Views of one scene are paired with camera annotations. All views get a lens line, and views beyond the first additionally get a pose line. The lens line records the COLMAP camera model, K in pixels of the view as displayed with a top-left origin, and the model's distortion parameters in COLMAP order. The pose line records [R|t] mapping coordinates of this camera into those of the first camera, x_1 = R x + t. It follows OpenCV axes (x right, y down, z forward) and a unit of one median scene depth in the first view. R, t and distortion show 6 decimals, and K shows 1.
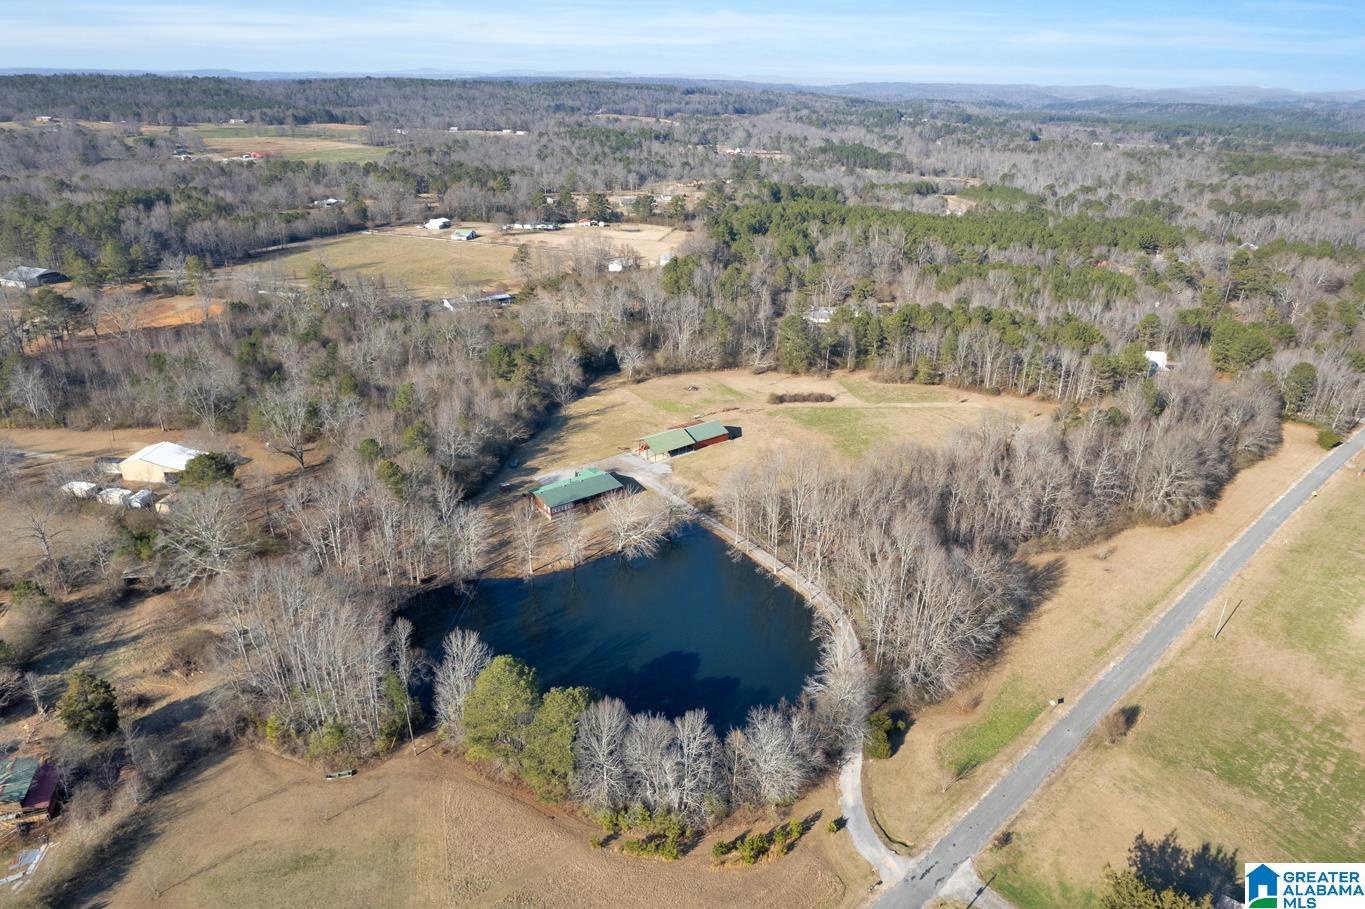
lens RADIAL K [[866.6, 0, 683.5], [0, 866.6, 461.1], [0, 0, 1]] dist [-0.060149, 0.052051]
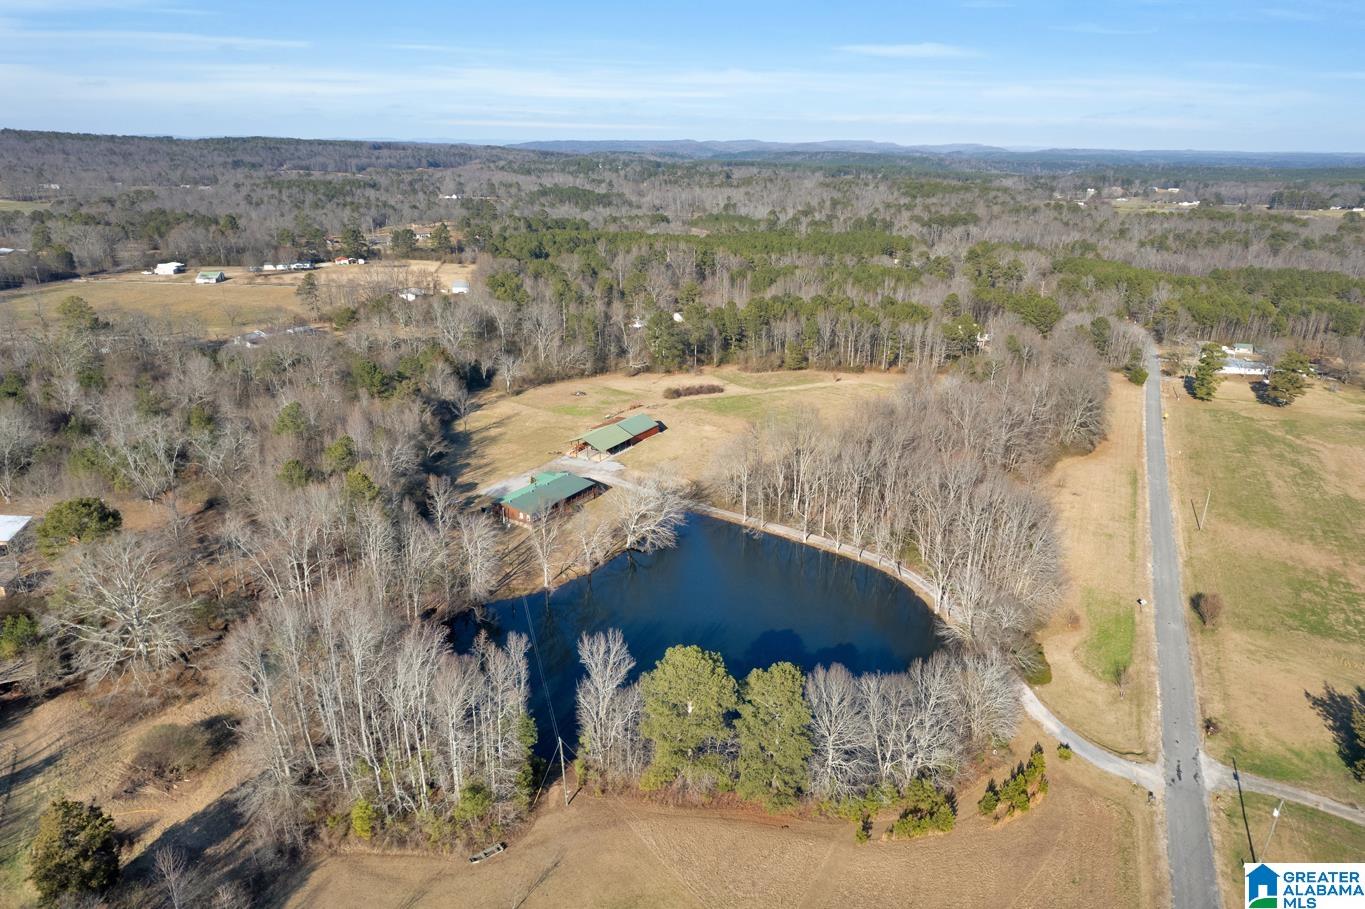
lens RADIAL K [[866.6, 0, 687.3], [0, 866.6, 458.7], [0, 0, 1]] dist [-0.060149, 0.052051]
pose [[0.939390, -0.125646, 0.318999, -0.167654], [0.144970, 0.988726, -0.037474, 0.032727], [-0.310694, 0.081448, 0.947014, 0.086110]]
